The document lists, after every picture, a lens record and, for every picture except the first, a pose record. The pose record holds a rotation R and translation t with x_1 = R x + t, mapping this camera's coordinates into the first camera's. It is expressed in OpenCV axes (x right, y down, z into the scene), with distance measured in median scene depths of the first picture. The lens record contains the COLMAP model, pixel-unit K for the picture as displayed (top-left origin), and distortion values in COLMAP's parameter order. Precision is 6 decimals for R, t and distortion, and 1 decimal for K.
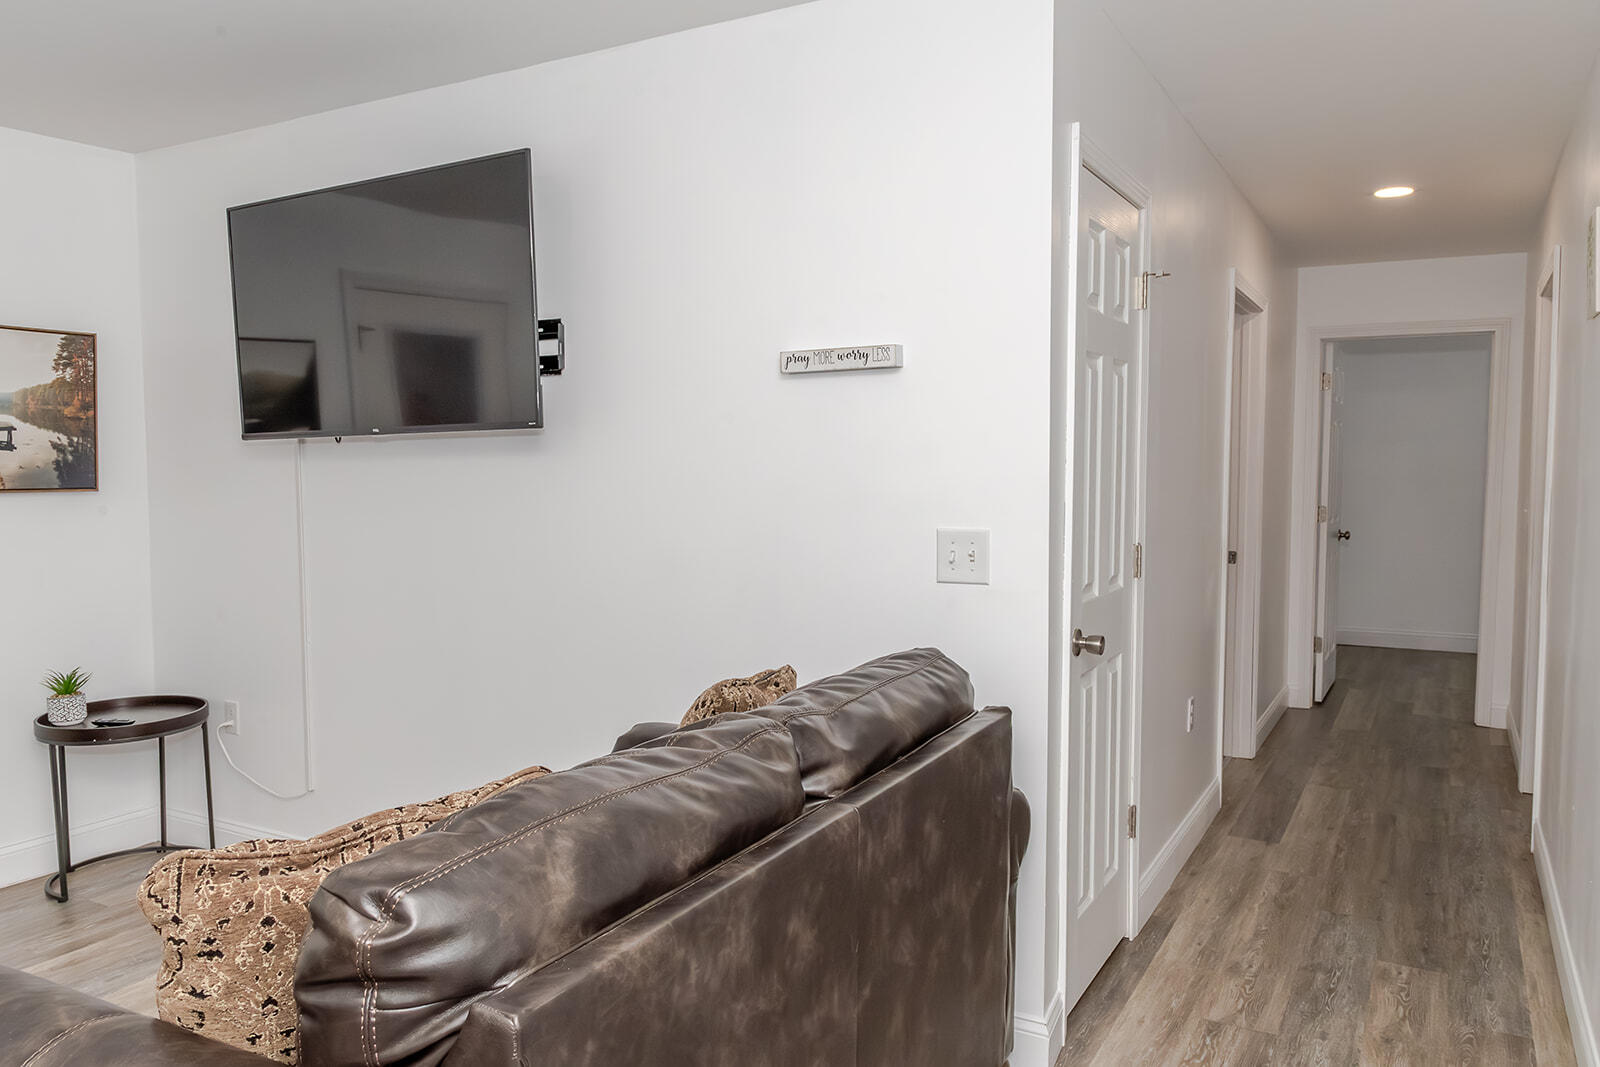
lens RADIAL K [[1094.3, 0, 800.0], [0, 1094.3, 533.5], [0, 0, 1]] dist [0.004117, -0.000664]
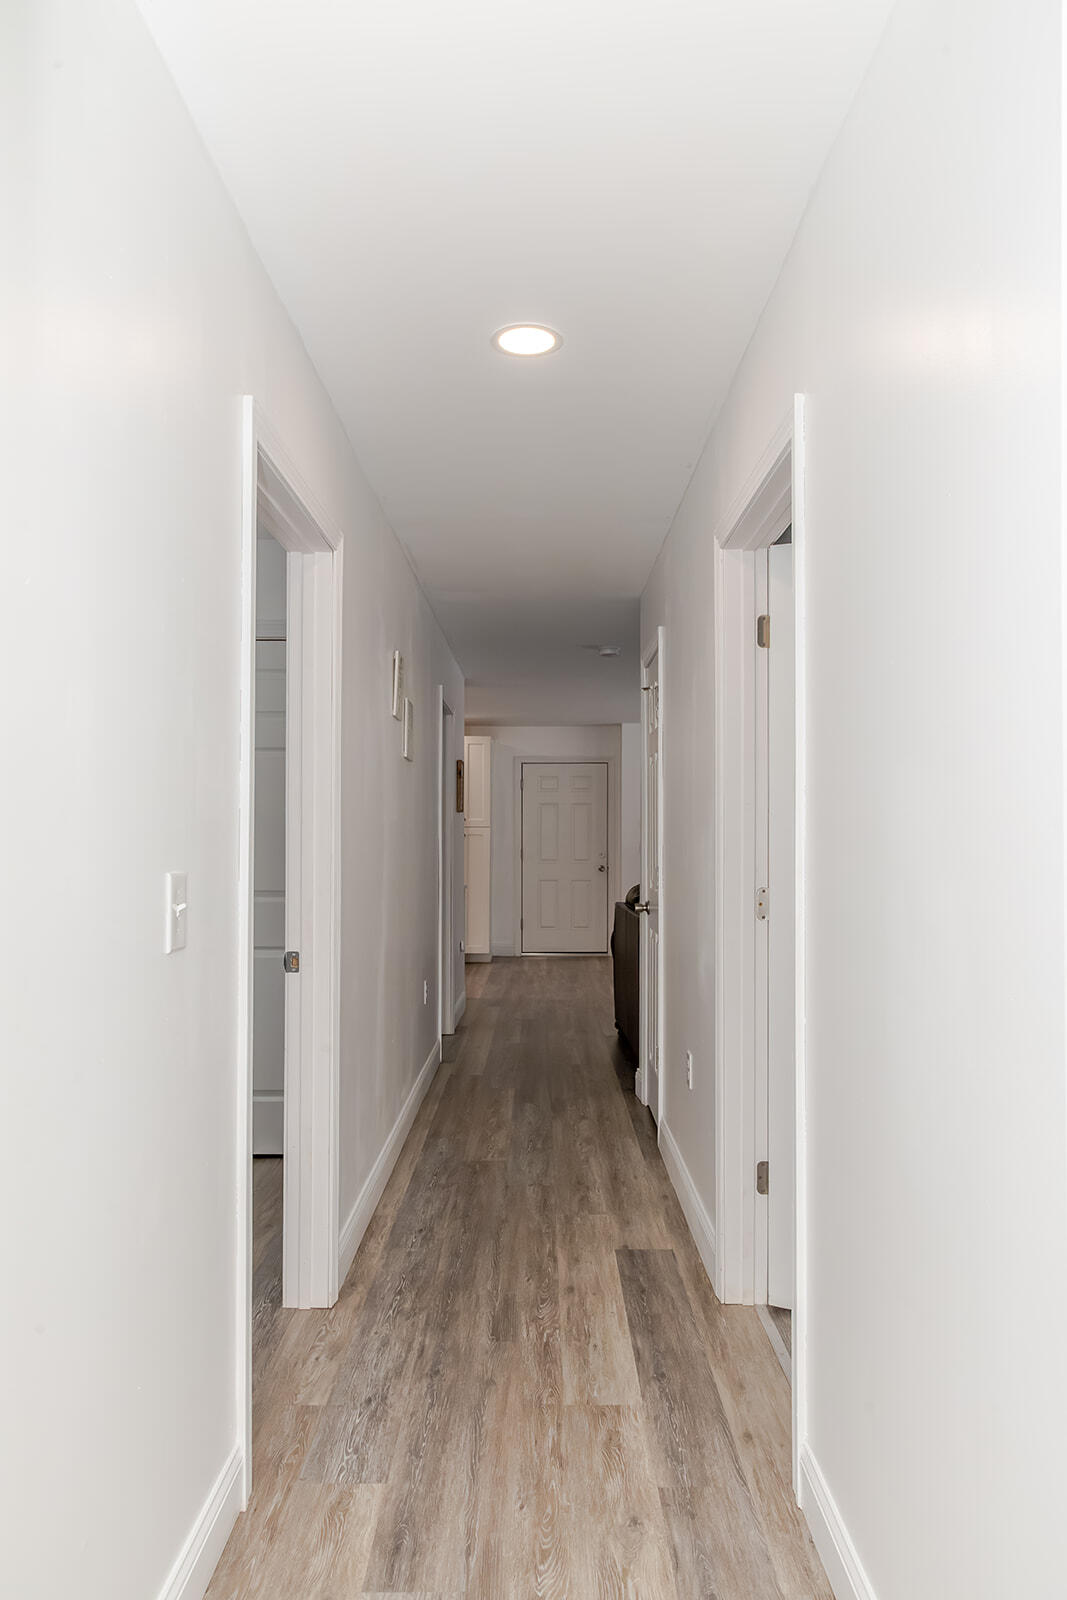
lens RADIAL K [[1094.3, 0, 533.5], [0, 1094.3, 800.0], [0, 0, 1]] dist [0.004117, -0.000664]
pose [[-0.863544, -0.015922, -0.504021, 1.030971], [-0.033230, 0.999126, 0.025371, -0.090843], [0.503177, 0.038658, -0.863319, 1.882176]]
